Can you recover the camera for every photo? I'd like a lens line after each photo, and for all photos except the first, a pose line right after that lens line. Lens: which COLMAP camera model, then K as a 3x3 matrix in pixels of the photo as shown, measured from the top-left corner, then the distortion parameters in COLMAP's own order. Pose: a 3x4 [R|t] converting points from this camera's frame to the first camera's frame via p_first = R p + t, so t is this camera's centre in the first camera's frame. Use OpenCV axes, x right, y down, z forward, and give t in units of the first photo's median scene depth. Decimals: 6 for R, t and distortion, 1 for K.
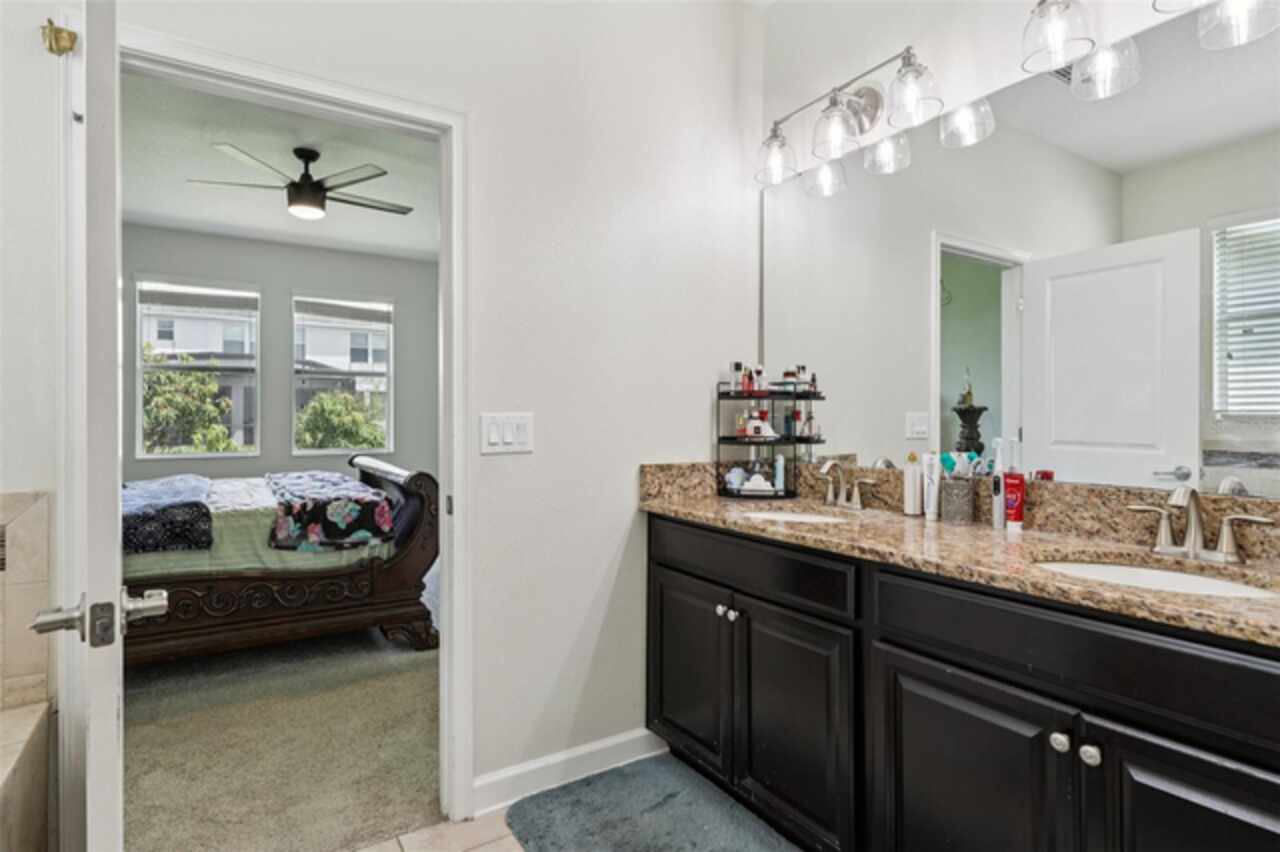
lens RADIAL K [[663.9, 0, 640.5], [0, 663.9, 415.4], [0, 0, 1]] dist [0.006897, 0.000975]
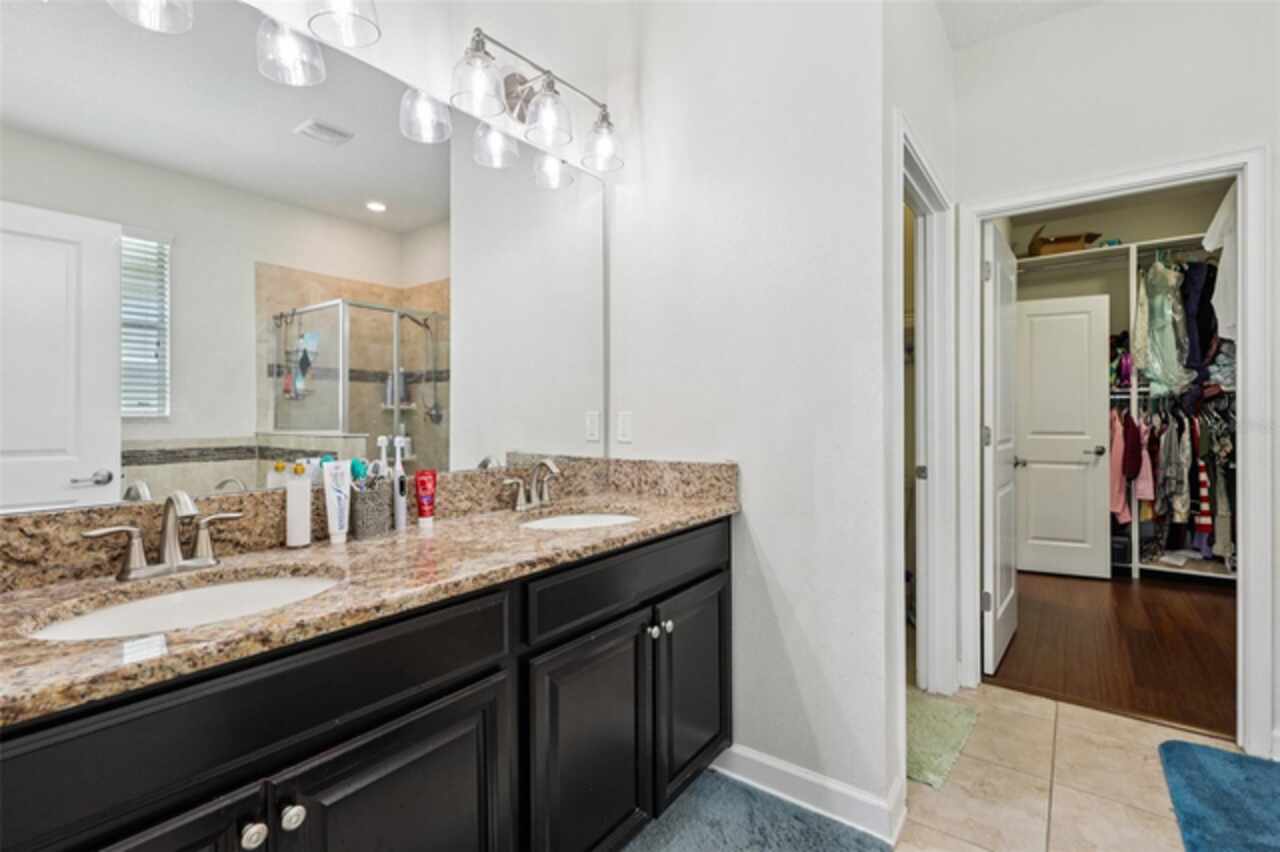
lens RADIAL K [[571.2, 0, 639.9], [0, 571.2, 424.5], [0, 0, 1]] dist [0.002547, 0.000267]
pose [[-0.349795, -0.005978, 0.936807, -0.394076], [0.002863, 0.999968, 0.007450, 0.013229], [-0.936822, 0.005288, -0.349767, 1.062377]]
